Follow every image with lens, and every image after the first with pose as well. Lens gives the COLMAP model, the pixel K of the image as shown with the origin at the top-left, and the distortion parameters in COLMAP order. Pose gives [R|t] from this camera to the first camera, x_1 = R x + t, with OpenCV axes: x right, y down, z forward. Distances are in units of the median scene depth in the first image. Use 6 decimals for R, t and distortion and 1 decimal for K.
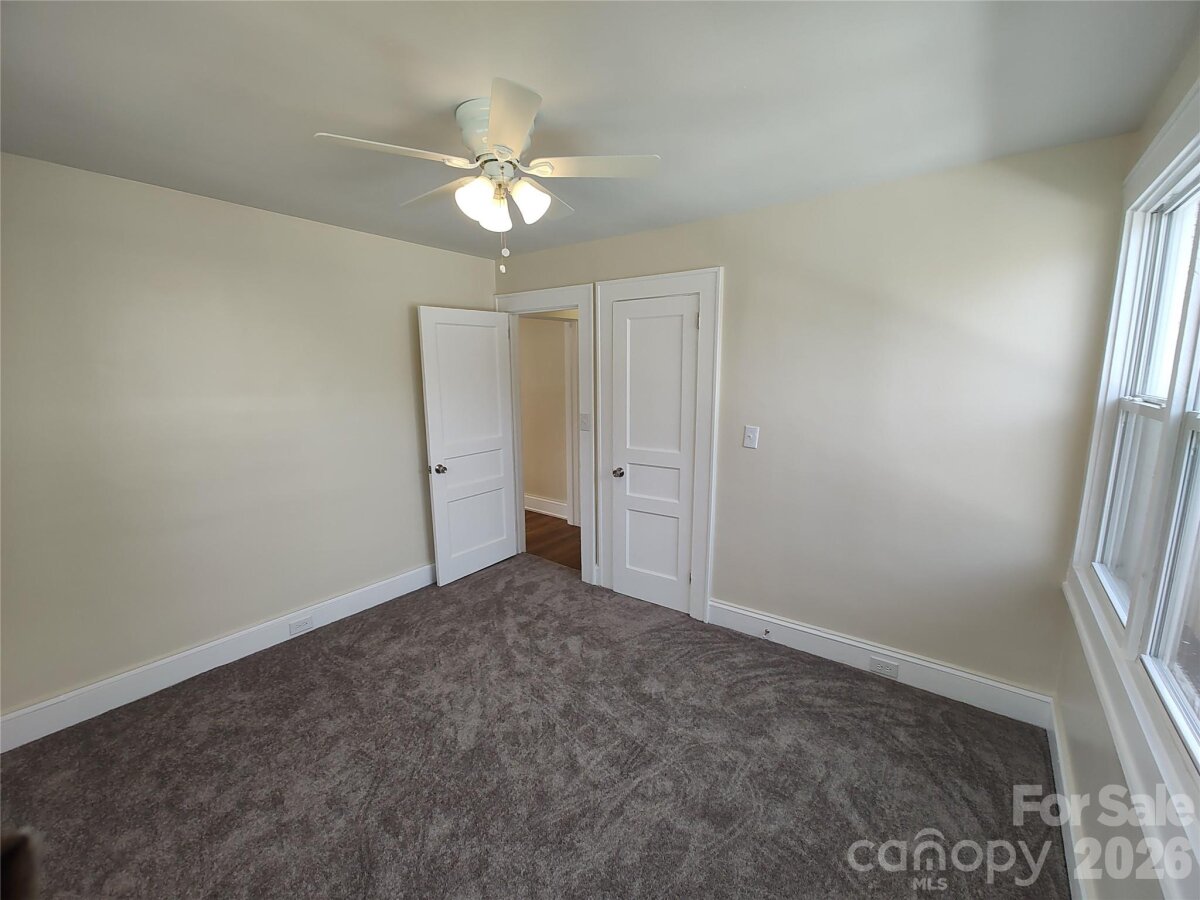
lens RADIAL K [[499.2, 0, 600.0], [0, 499.2, 450.0], [0, 0, 1]] dist [0.001284, 0.000171]
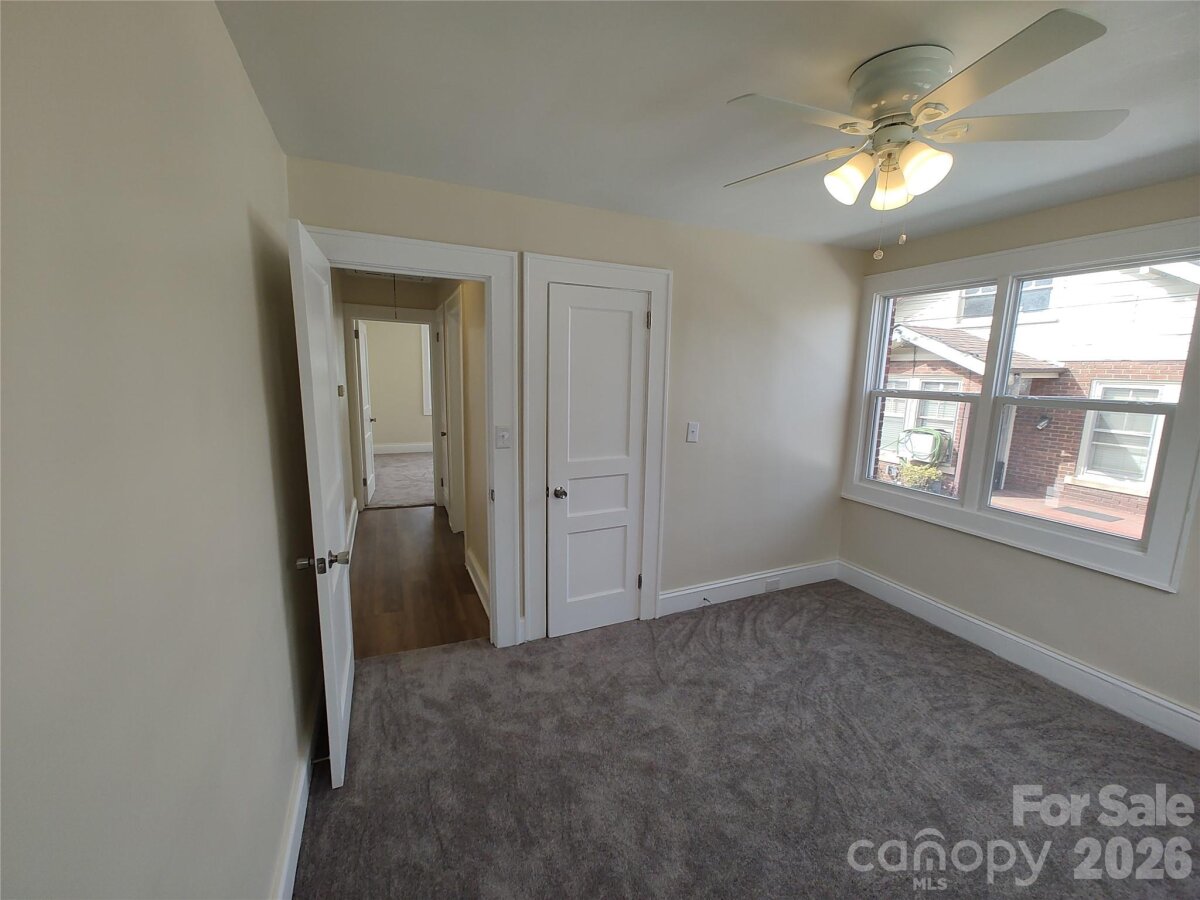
lens RADIAL K [[499.2, 0, 600.0], [0, 499.2, 450.0], [0, 0, 1]] dist [0.001284, 0.000171]
pose [[0.489231, -0.127726, 0.862751, -0.684898], [0.115795, 0.989973, 0.080898, -0.091140], [-0.864433, 0.060324, 0.499116, 0.571952]]
